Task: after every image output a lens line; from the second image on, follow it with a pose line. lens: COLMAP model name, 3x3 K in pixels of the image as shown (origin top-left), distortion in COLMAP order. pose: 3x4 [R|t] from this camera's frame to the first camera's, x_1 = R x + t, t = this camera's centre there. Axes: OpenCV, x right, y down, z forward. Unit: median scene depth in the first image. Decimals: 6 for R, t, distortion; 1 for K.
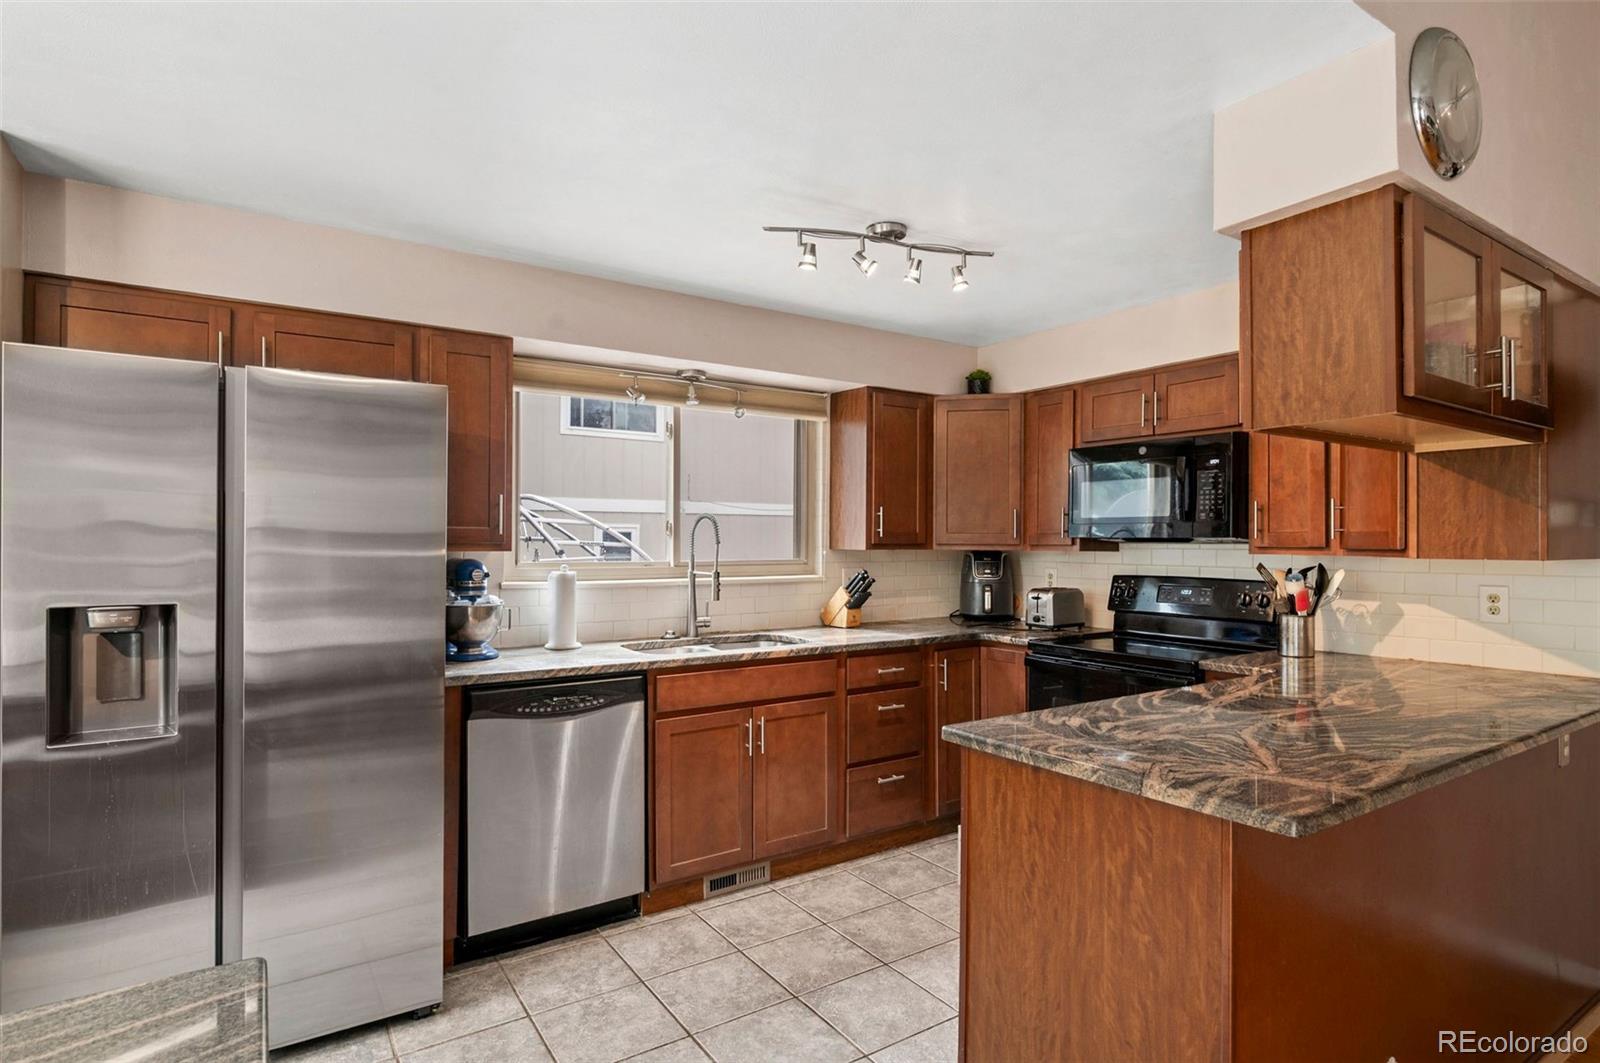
lens RADIAL K [[823.8, 0, 802.5], [0, 823.8, 537.9], [0, 0, 1]] dist [-0.000590, -0.000181]
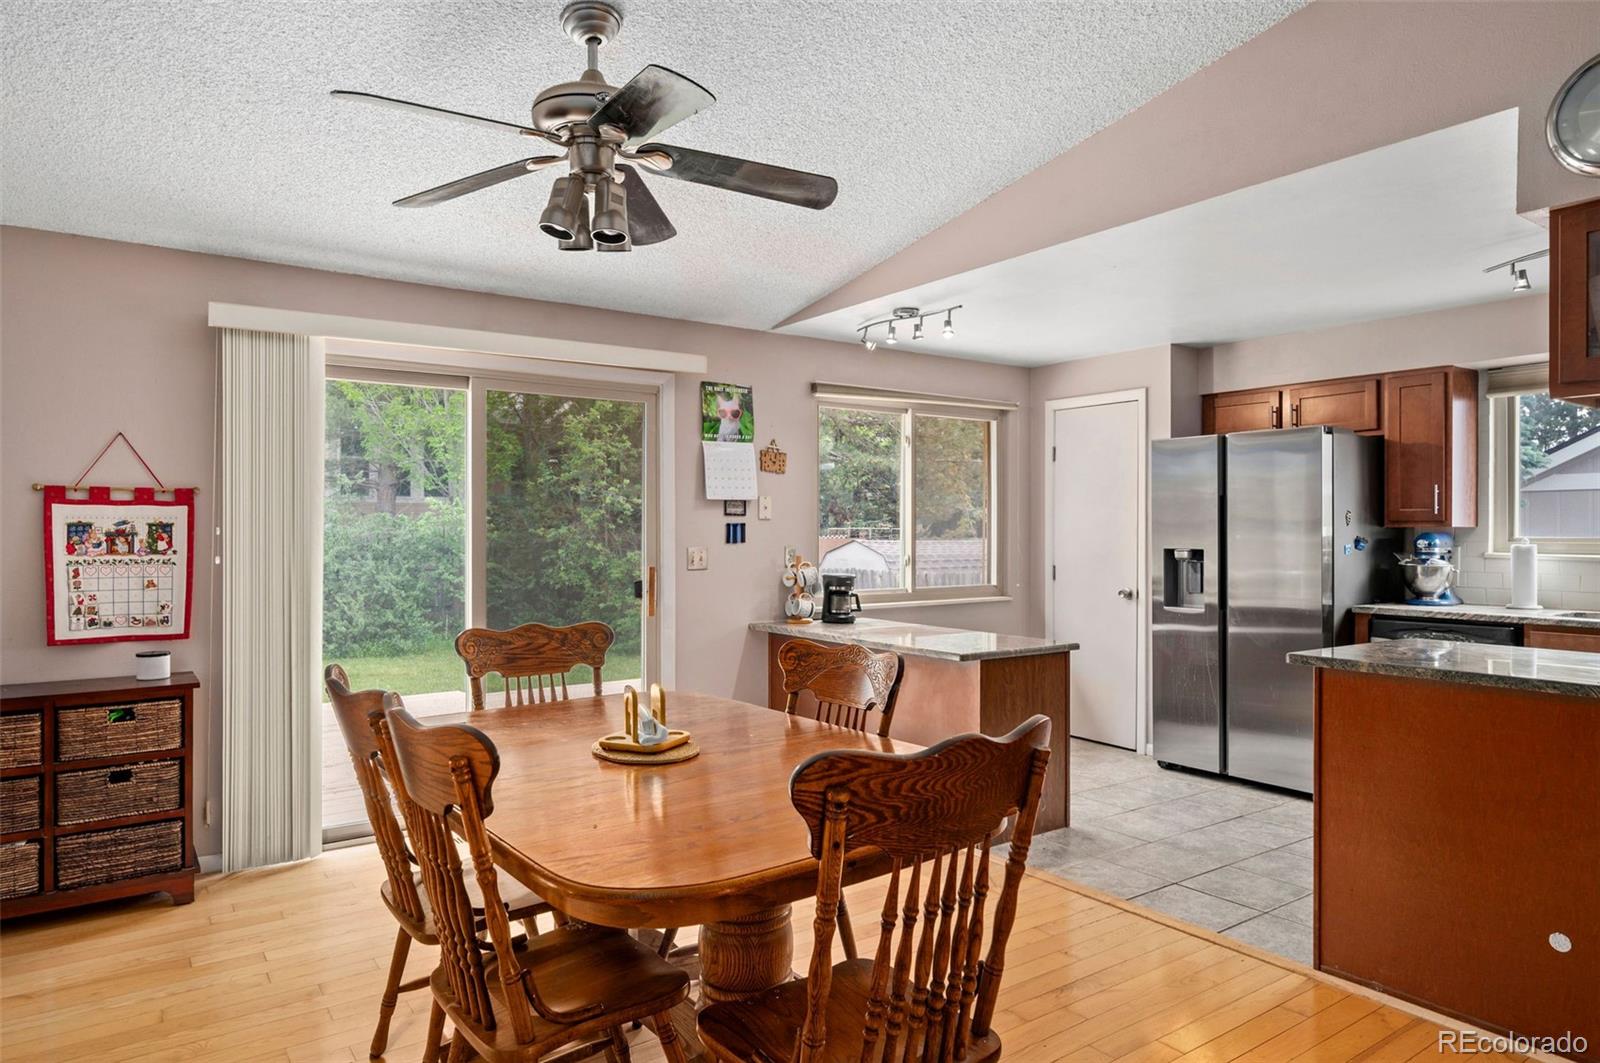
lens RADIAL K [[1043.4, 0, 804.1], [0, 1043.4, 532.3], [0, 0, 1]] dist [0.002125, 0.000115]
pose [[0.032254, -0.002572, -0.999476, 1.513093], [0.007935, 0.999966, -0.002317, 0.024843], [0.999448, -0.007856, 0.032273, -0.108729]]
